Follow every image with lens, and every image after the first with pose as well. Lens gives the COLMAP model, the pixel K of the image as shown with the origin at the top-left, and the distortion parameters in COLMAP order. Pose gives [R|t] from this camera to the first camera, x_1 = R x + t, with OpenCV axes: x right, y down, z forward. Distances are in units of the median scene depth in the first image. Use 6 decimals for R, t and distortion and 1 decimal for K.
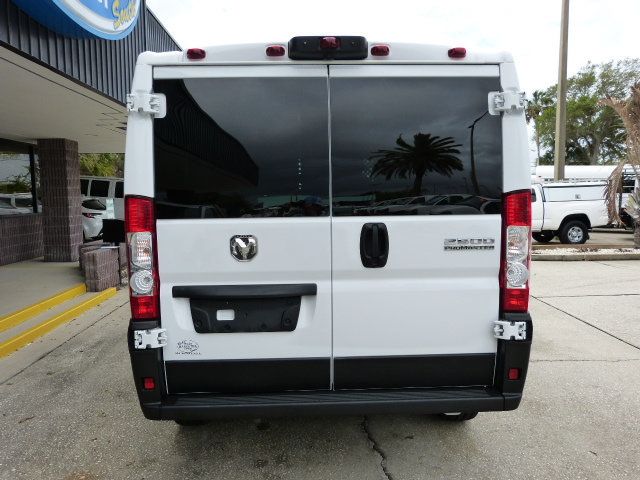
lens RADIAL K [[478.4, 0, 320.2], [0, 478.4, 239.0], [0, 0, 1]] dist [-0.037785, 0.027290]
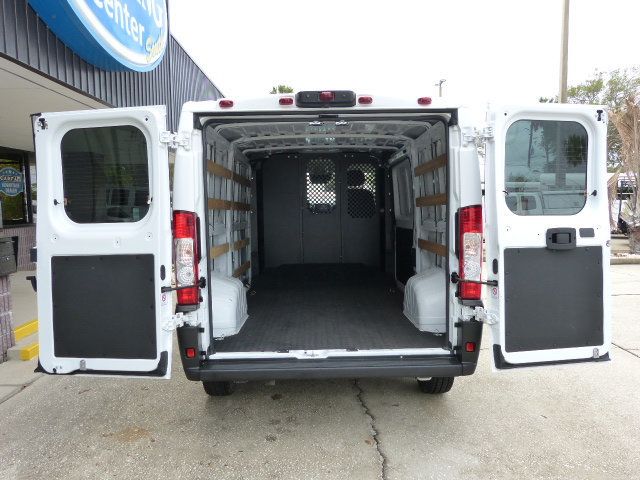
lens RADIAL K [[478.4, 0, 322.6], [0, 478.4, 241.6], [0, 0, 1]] dist [-0.037785, 0.027290]
pose [[0.999807, -0.001546, -0.019578, 0.026277], [0.001405, 0.999973, -0.007193, 0.004077], [0.019588, 0.007164, 0.999782, -0.258864]]
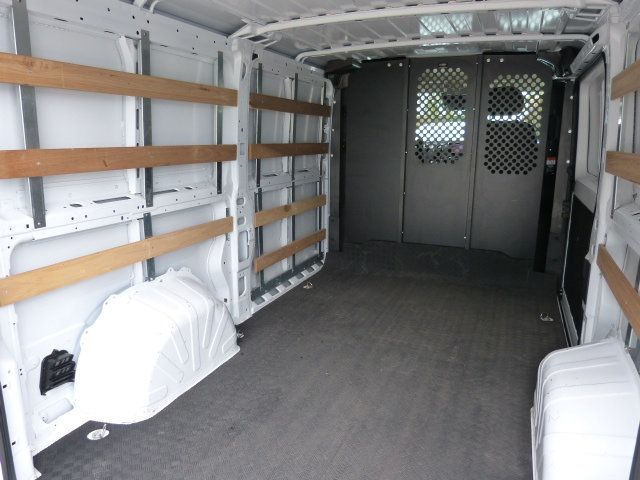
lens RADIAL K [[478.4, 0, 318.6], [0, 478.4, 239.8], [0, 0, 1]] dist [-0.037785, 0.027290]
pose [[0.907943, 0.107345, -0.405113, 0.228609], [-0.046680, 0.986529, 0.156787, -0.118591], [0.416486, -0.123442, 0.900723, 0.578342]]
